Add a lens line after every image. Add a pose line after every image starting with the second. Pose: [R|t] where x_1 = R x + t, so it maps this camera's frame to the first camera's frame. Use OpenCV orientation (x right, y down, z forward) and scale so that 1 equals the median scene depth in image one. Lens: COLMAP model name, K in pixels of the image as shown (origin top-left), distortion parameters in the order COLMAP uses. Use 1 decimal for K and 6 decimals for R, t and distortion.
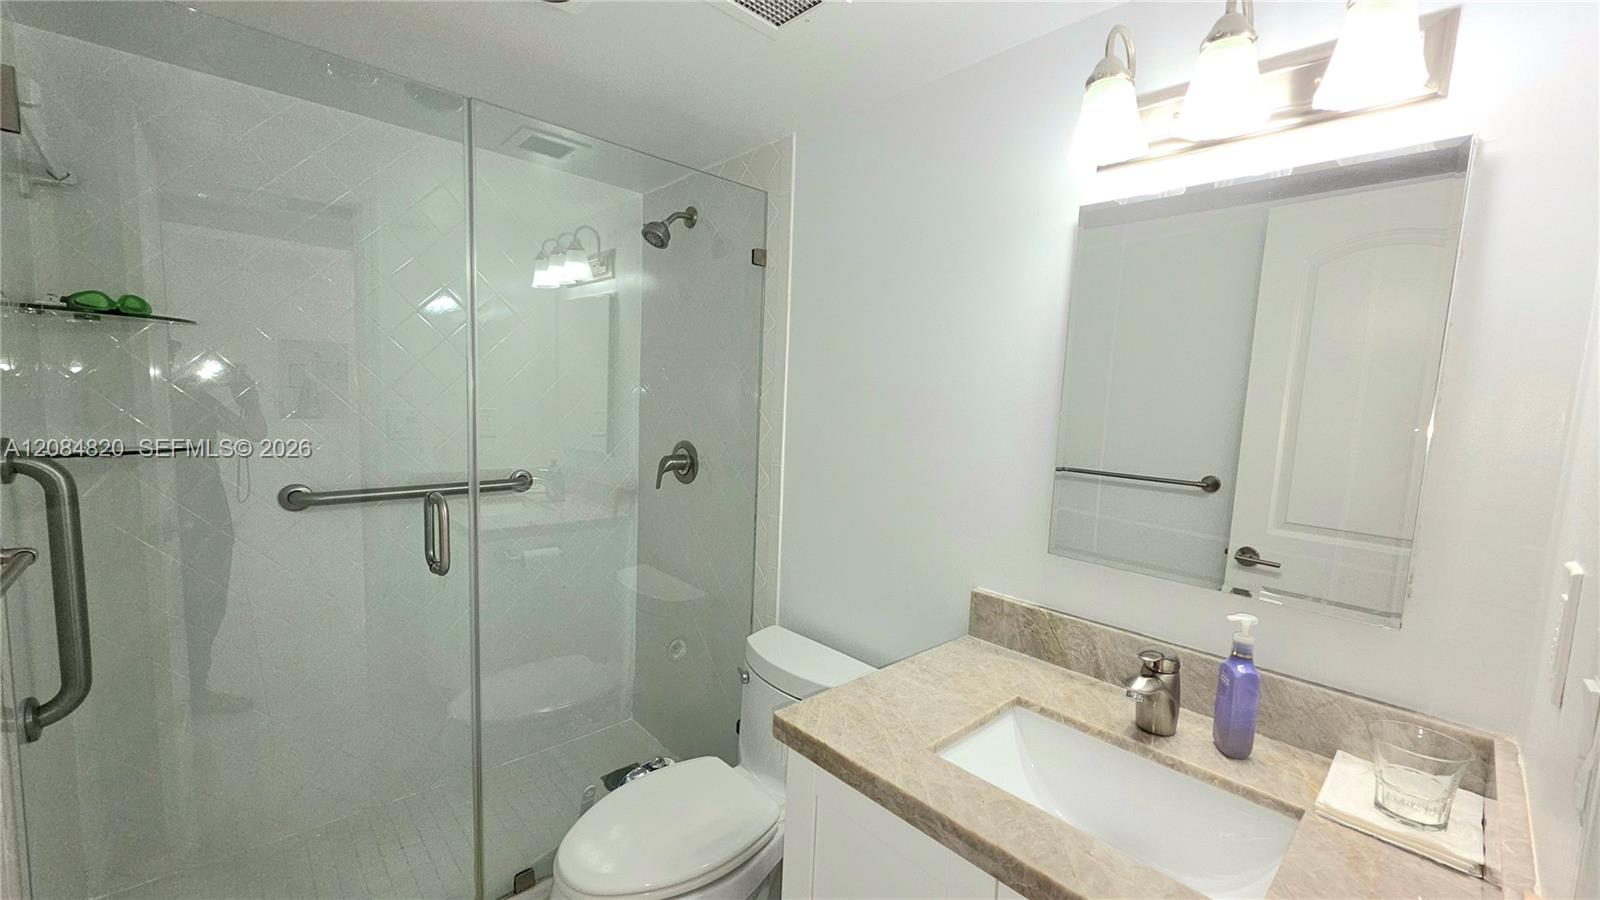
lens RADIAL K [[636.5, 0, 803.0], [0, 636.5, 459.1], [0, 0, 1]] dist [0.000301, 0.000044]
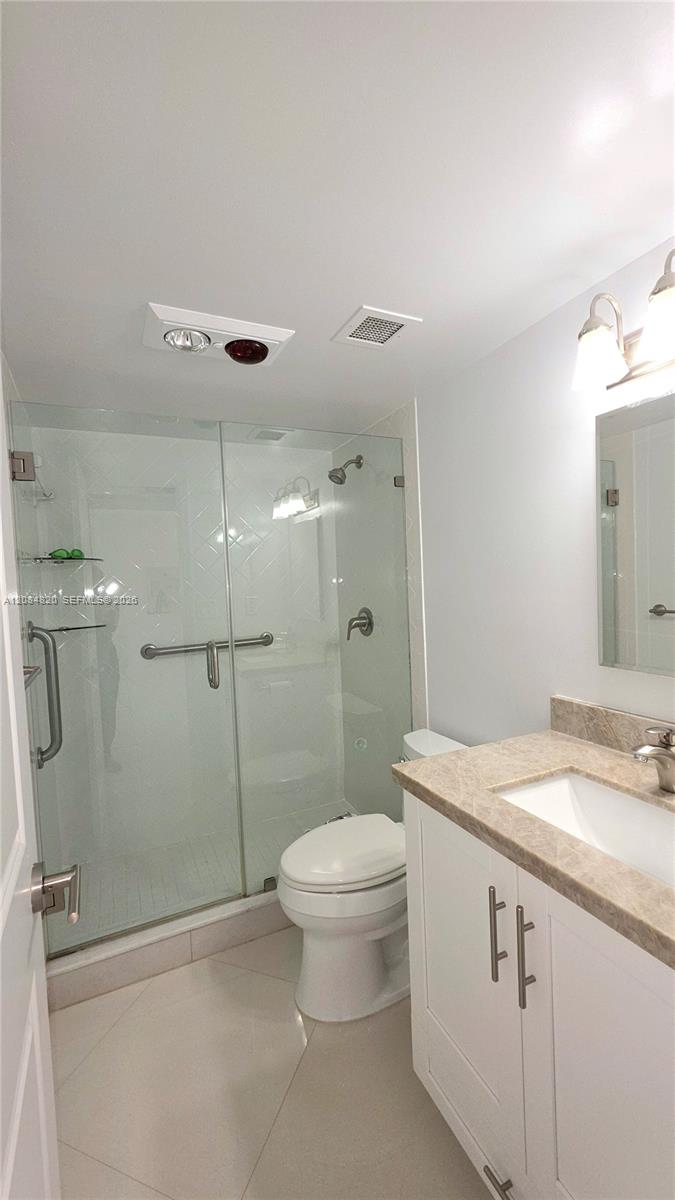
lens RADIAL K [[477.4, 0, 333.8], [0, 477.4, 598.3], [0, 0, 1]] dist [0.000301, 0.000044]
pose [[0.946352, -0.072139, -0.314982, 0.165919], [0.051555, 0.995983, -0.073211, 0.046474], [0.318998, 0.053045, 0.946270, -0.145979]]
